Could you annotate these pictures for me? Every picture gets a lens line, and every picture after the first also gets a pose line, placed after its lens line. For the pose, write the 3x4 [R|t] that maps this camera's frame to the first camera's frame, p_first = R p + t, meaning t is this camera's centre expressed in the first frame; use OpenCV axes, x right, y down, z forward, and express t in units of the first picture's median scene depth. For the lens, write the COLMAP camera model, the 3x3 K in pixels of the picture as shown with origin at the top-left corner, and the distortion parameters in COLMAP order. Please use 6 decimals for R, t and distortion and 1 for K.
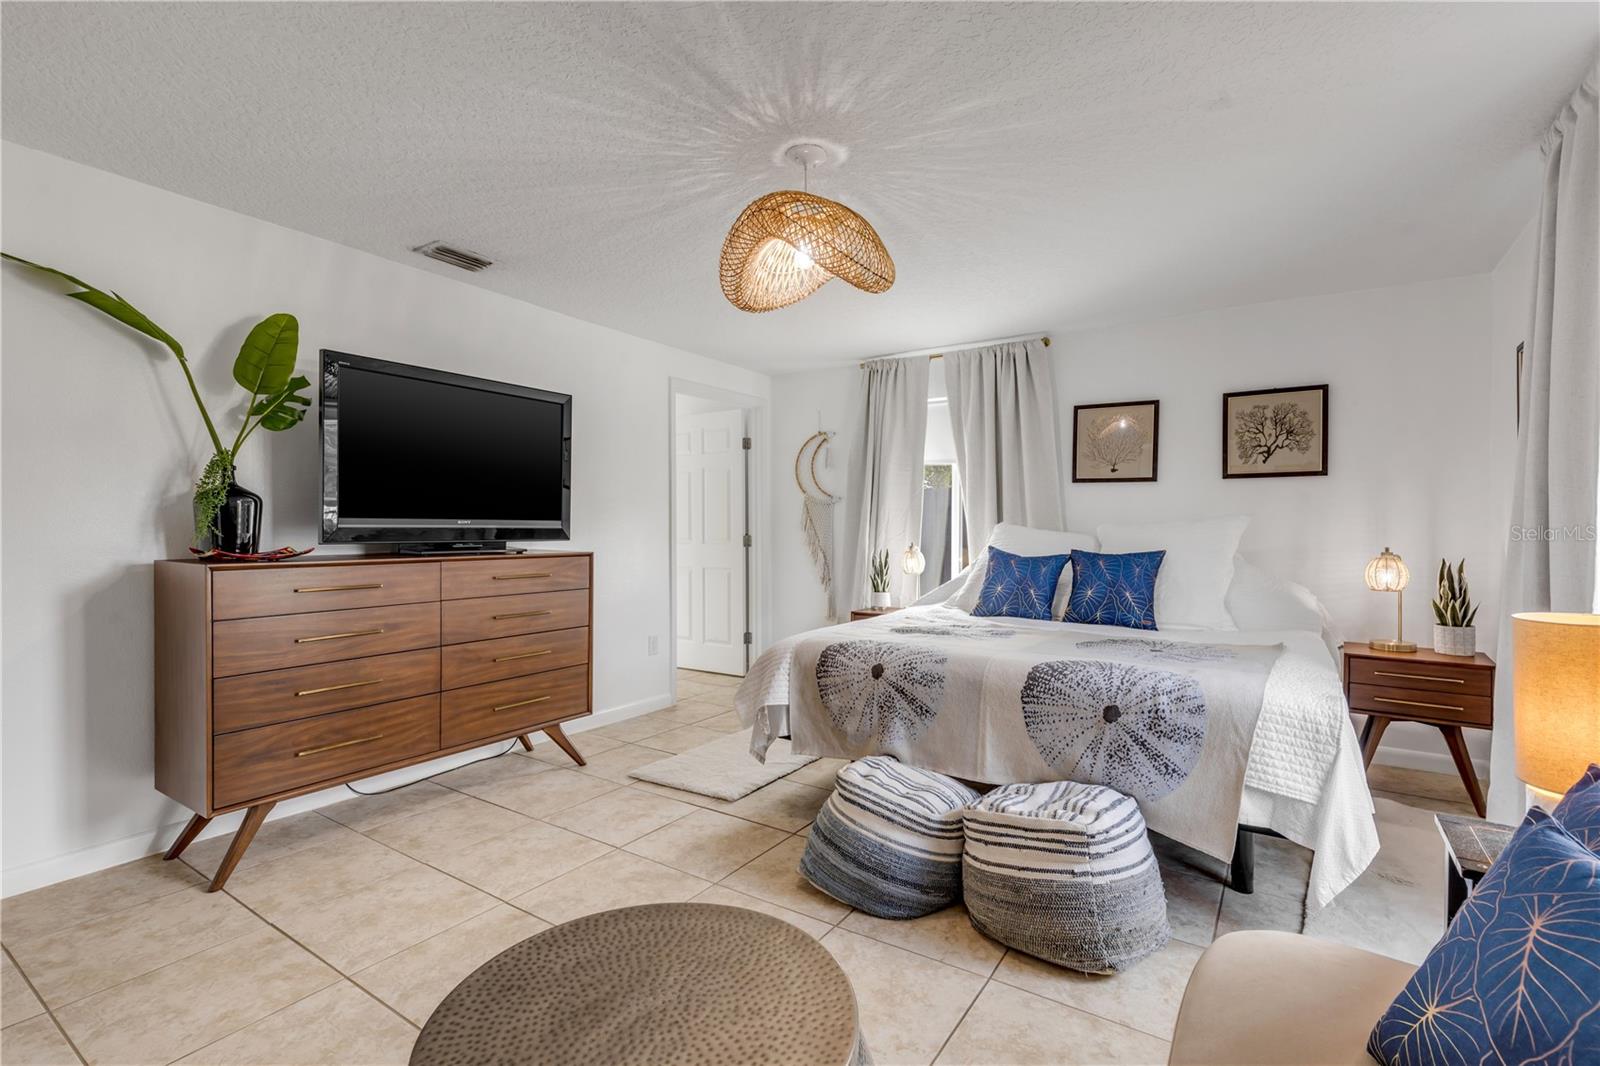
lens RADIAL K [[733.4, 0, 797.7], [0, 733.4, 533.2], [0, 0, 1]] dist [0.008114, -0.001665]
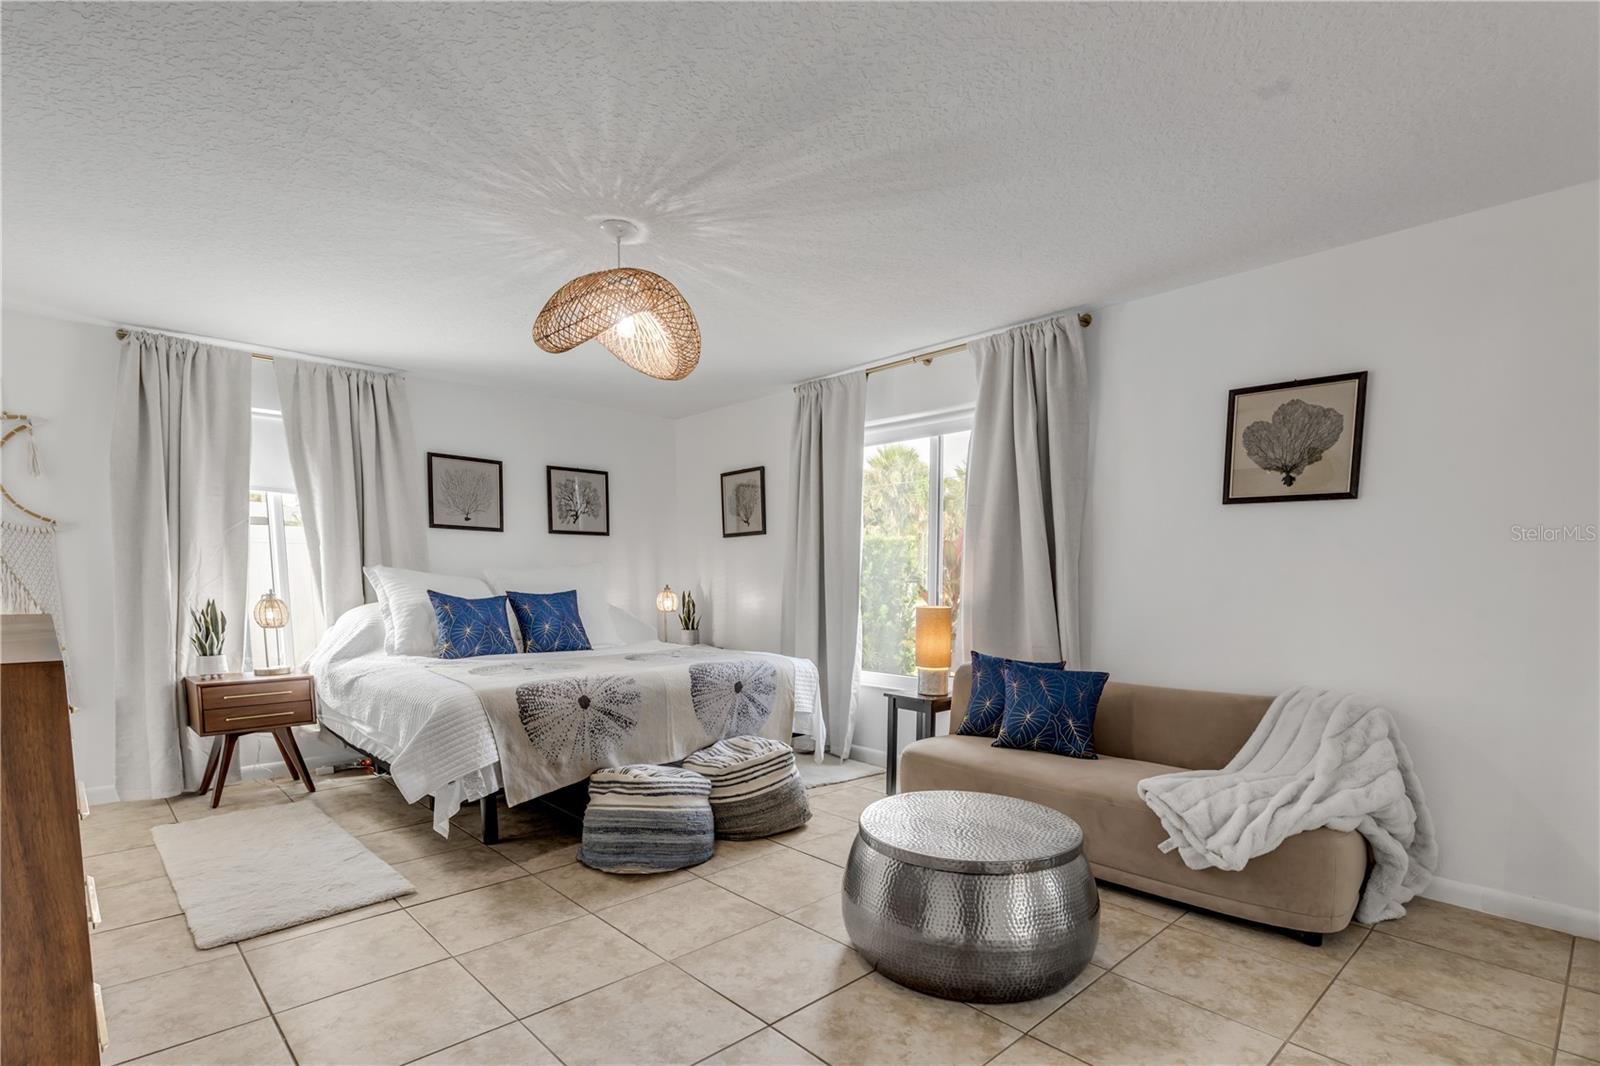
lens RADIAL K [[790.7, 0, 774.1], [0, 790.7, 654.9], [0, 0, 1]] dist [0.011667, -0.000579]
pose [[0.223576, -0.103901, 0.969133, -0.940376], [0.001479, 0.994337, 0.106262, -0.012771], [-0.974685, -0.022324, 0.222464, 0.416824]]
